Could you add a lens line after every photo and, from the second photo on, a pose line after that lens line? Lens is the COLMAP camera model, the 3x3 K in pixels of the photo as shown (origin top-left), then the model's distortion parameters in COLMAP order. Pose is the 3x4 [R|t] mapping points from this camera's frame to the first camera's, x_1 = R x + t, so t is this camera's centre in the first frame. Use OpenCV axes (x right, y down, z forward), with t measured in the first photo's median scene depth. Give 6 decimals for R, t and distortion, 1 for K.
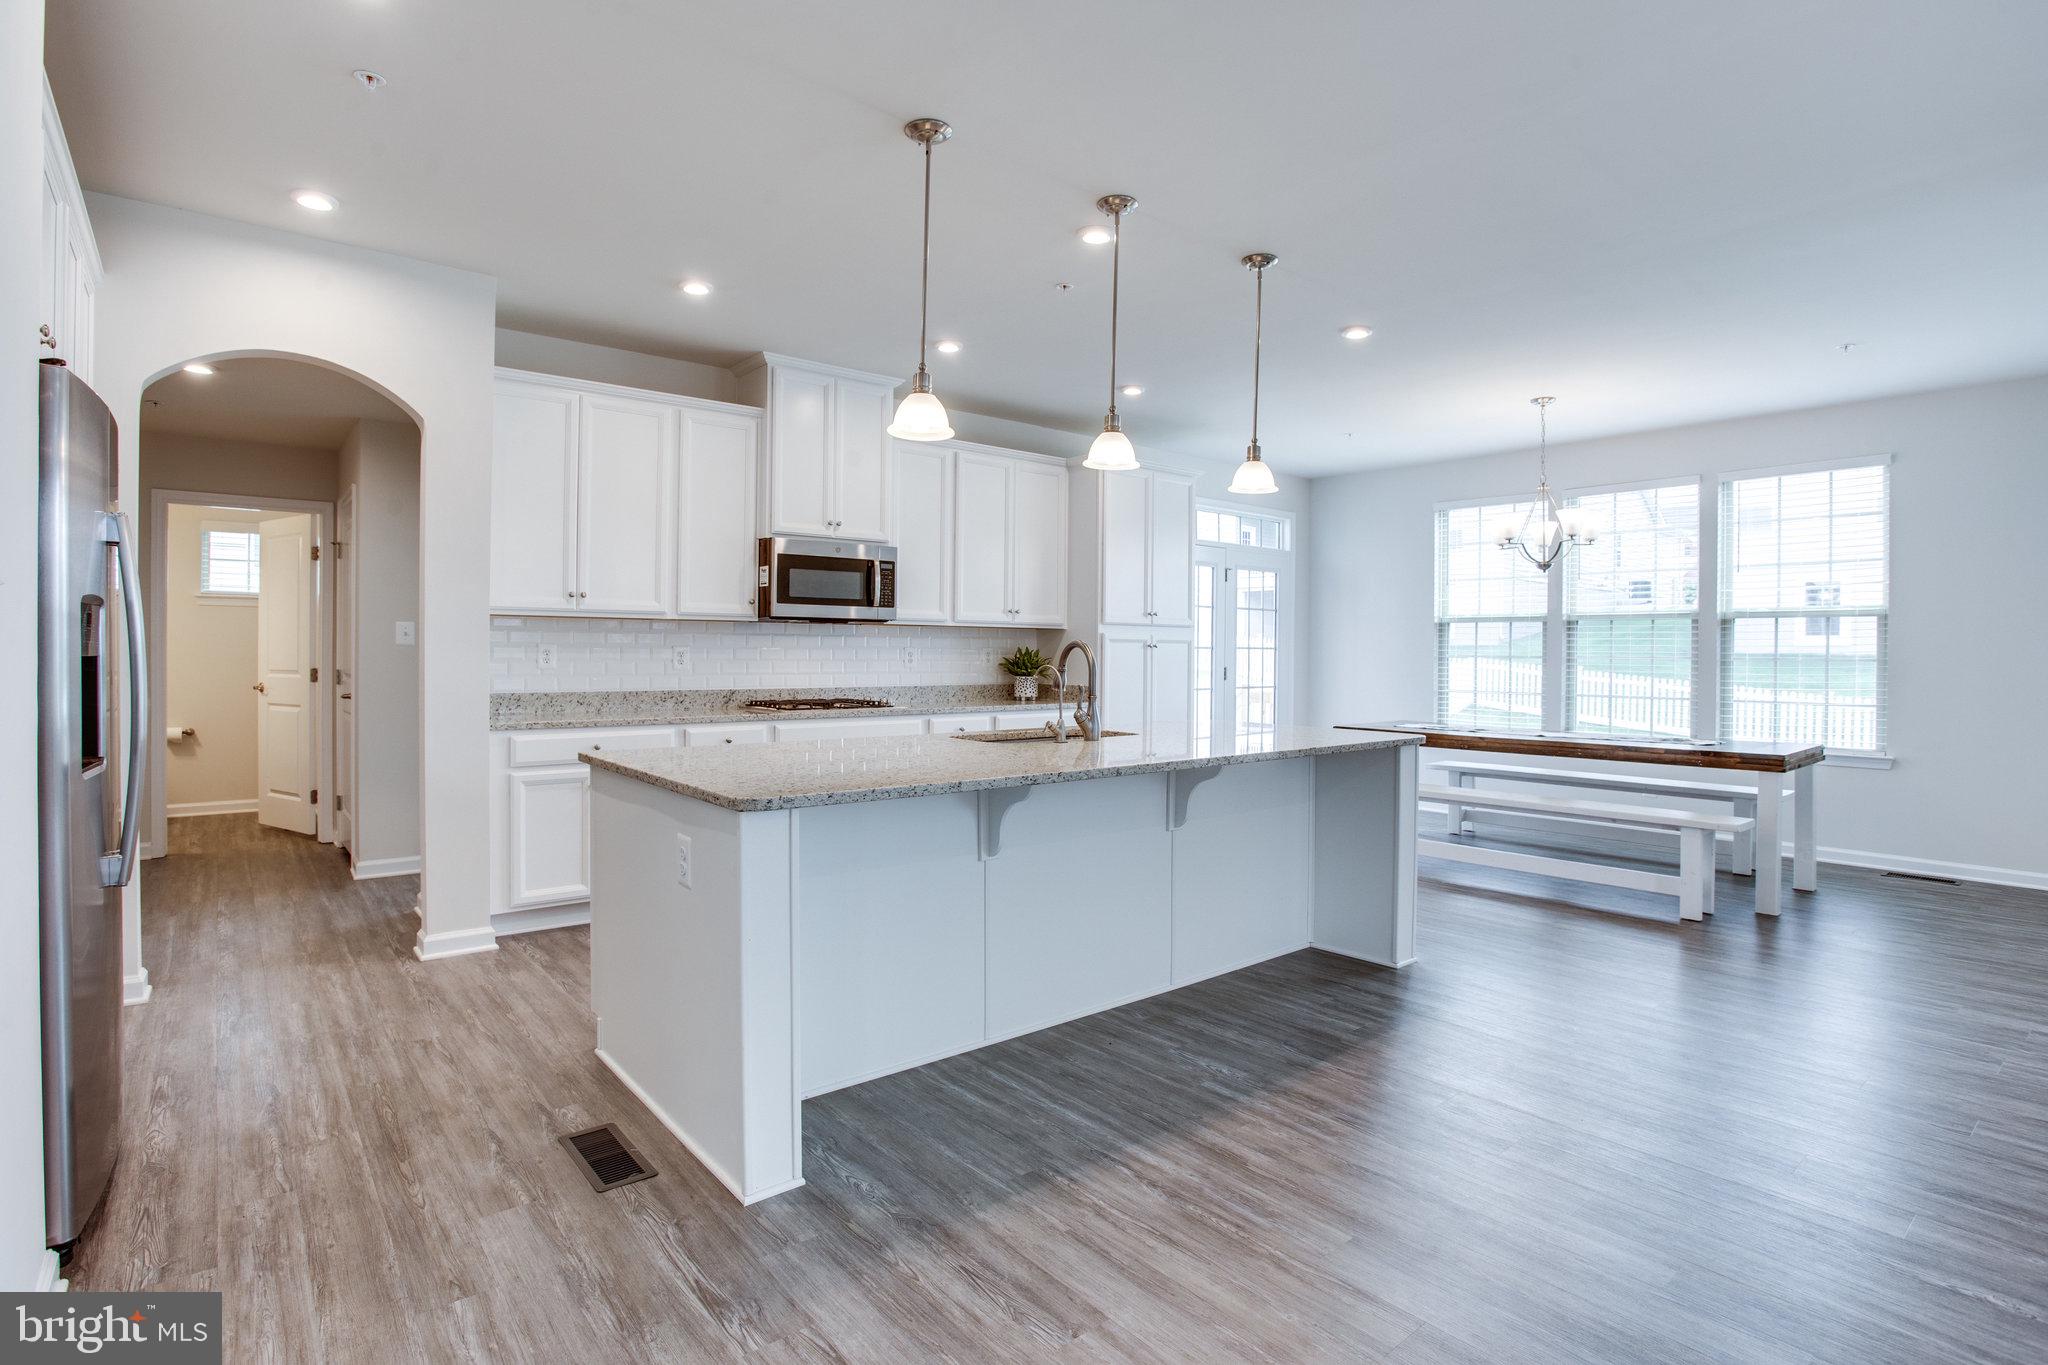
lens RADIAL K [[1018.3, 0, 1024.8], [0, 1018.3, 661.8], [0, 0, 1]] dist [0.000121, 0.000038]
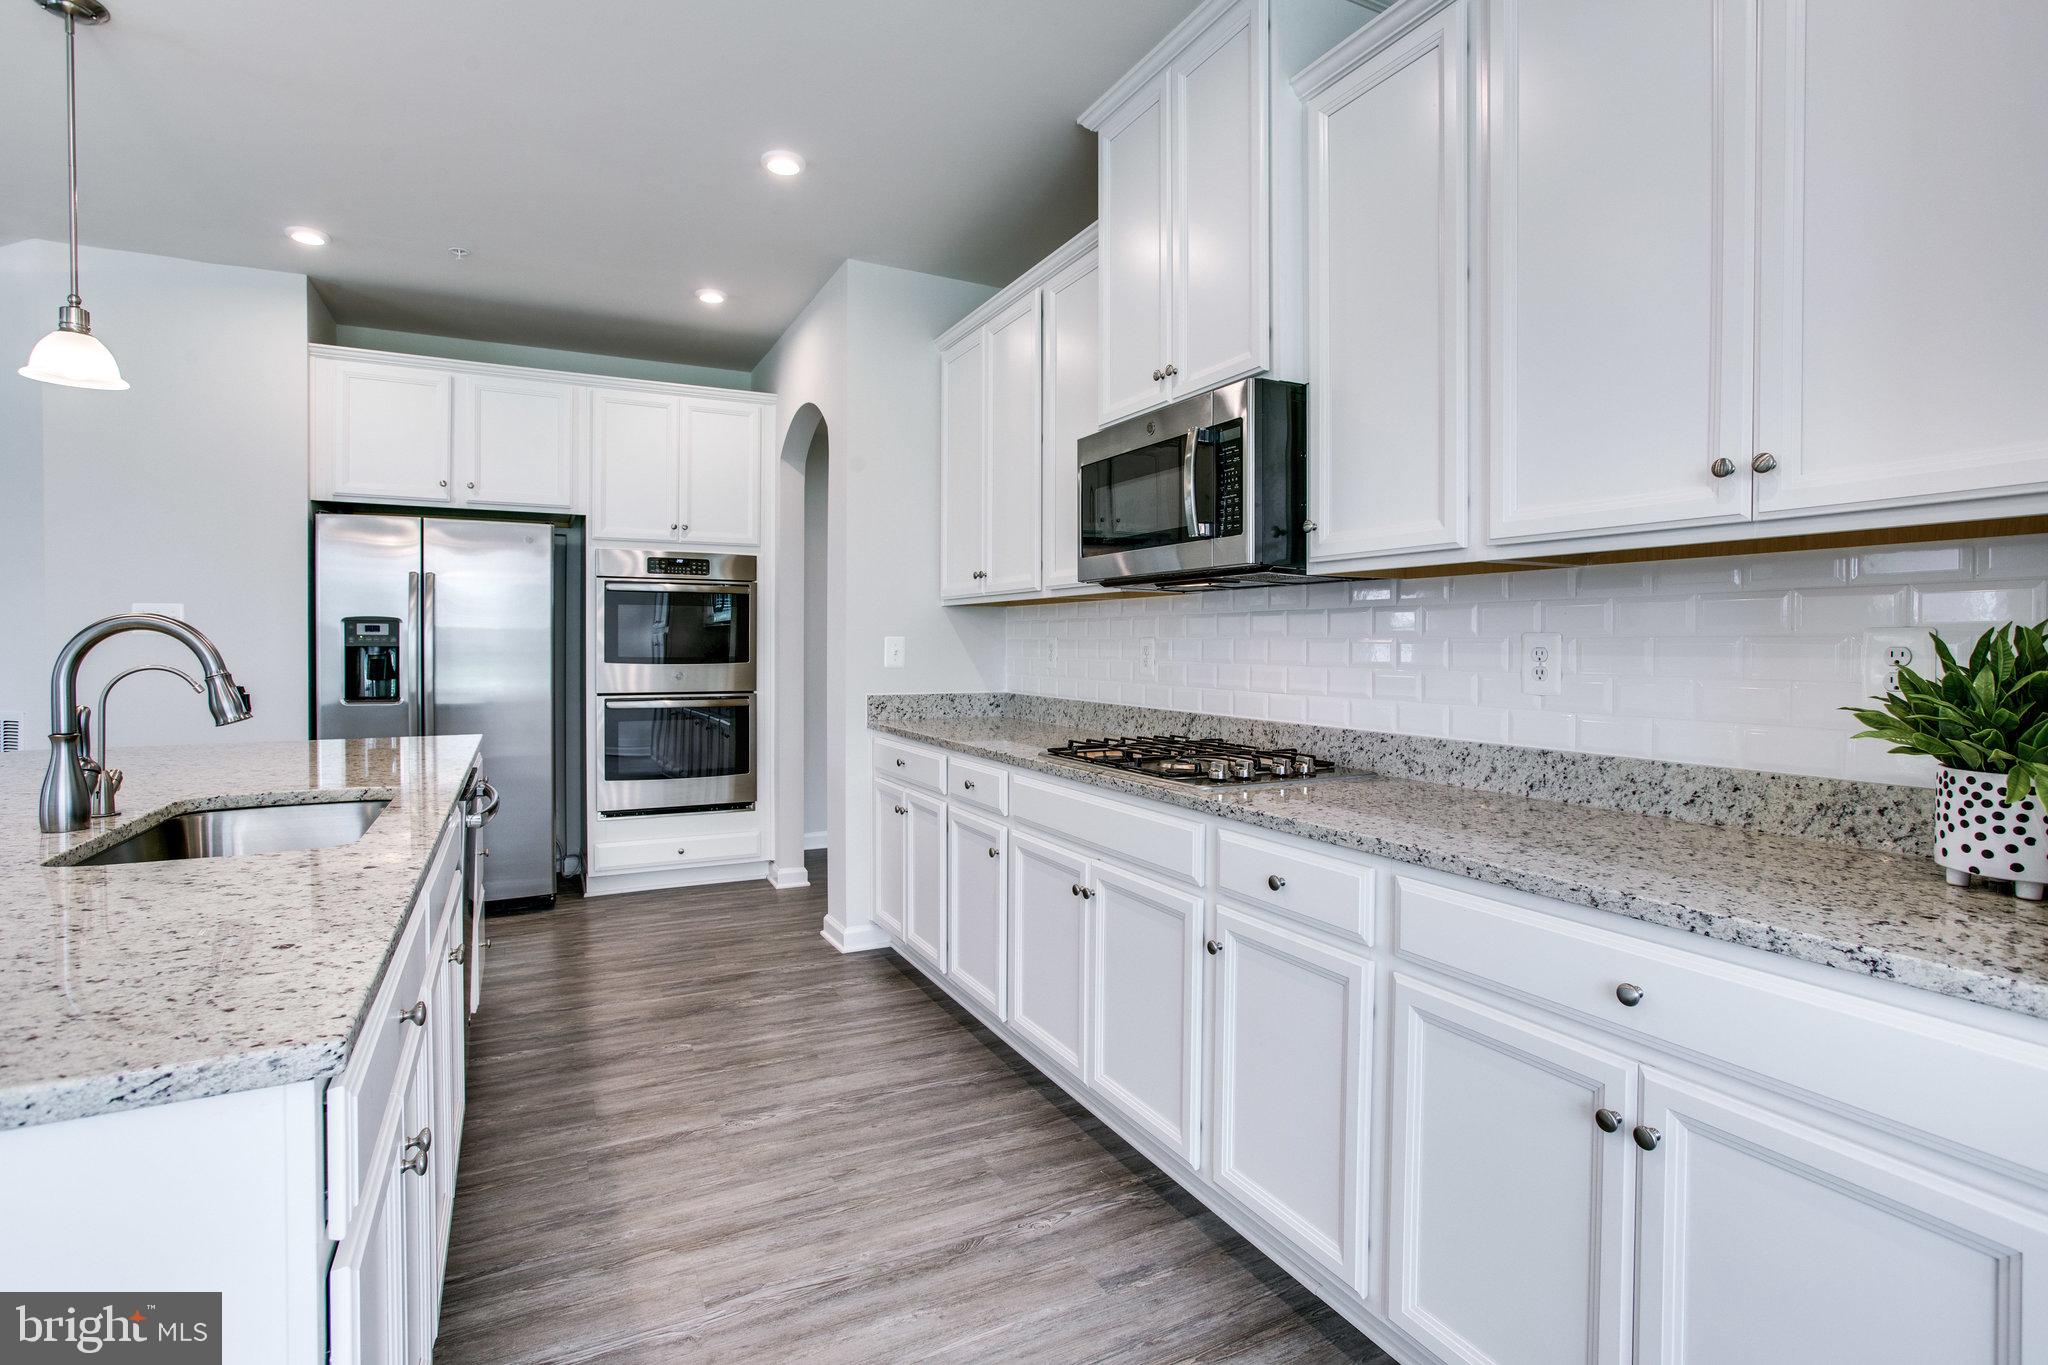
lens RADIAL K [[1029.0, 0, 1025.6], [0, 1029.0, 644.8], [0, 0, 1]] dist [-0.000558, -0.000037]
pose [[-0.216645, -0.009042, -0.976209, 0.318440], [-0.015535, 0.999862, -0.005813, -0.004021], [0.976127, 0.013906, -0.216756, 1.110346]]
